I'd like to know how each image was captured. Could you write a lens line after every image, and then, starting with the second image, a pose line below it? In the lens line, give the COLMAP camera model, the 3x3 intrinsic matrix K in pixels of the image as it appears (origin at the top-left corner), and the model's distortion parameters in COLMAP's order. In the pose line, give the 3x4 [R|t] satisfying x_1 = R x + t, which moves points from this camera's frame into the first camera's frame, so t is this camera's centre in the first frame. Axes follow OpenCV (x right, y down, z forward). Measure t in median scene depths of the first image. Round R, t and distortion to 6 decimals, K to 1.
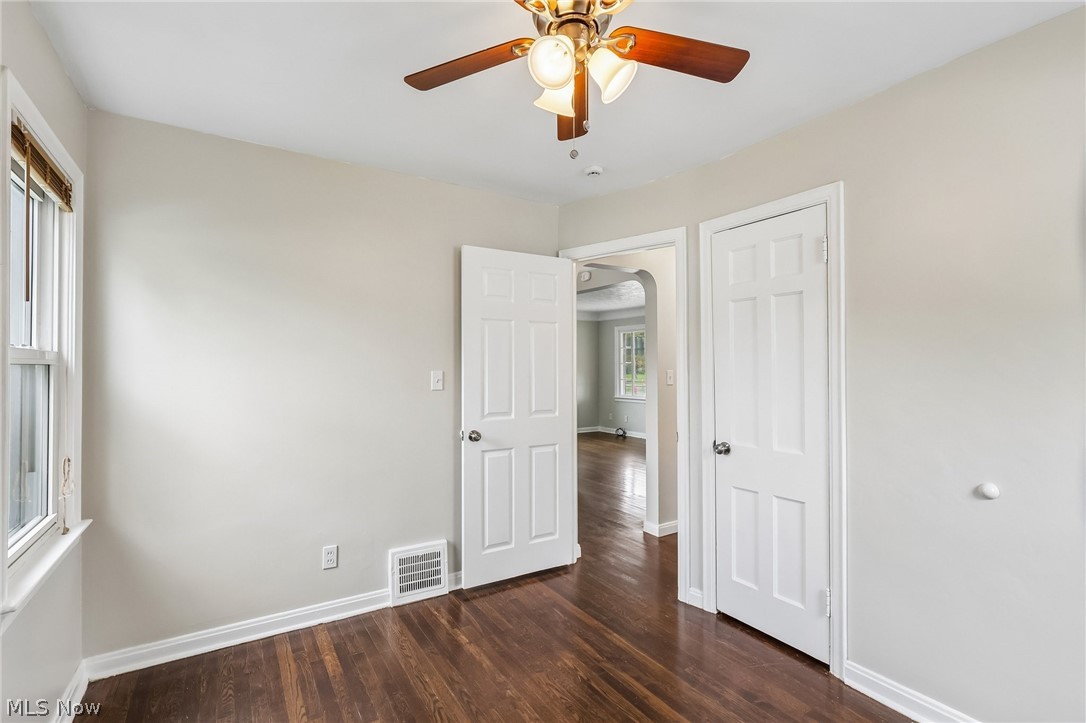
lens RADIAL K [[505.1, 0, 544.2], [0, 505.1, 364.4], [0, 0, 1]] dist [-0.003776, 0.002436]
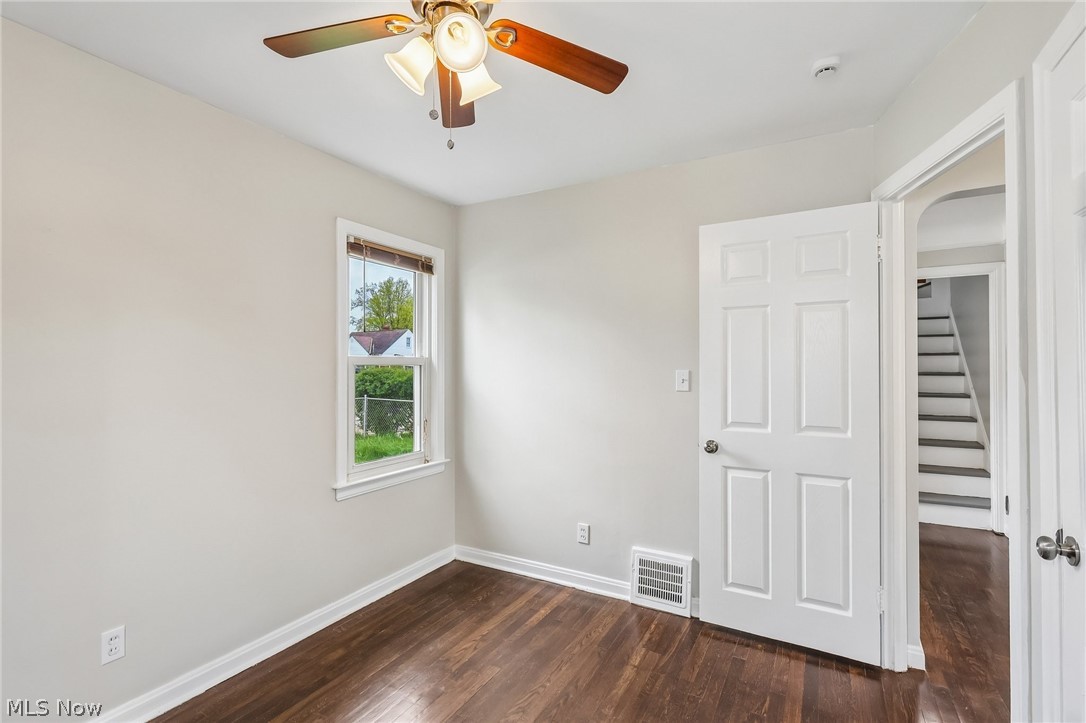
lens RADIAL K [[505.1, 0, 544.2], [0, 505.1, 365.6], [0, 0, 1]] dist [-0.003776, 0.002436]
pose [[0.465266, -0.002026, -0.885168, 0.508049], [0.005382, 0.999985, 0.000541, 0.002705], [0.885154, -0.005016, 0.465270, 0.370635]]
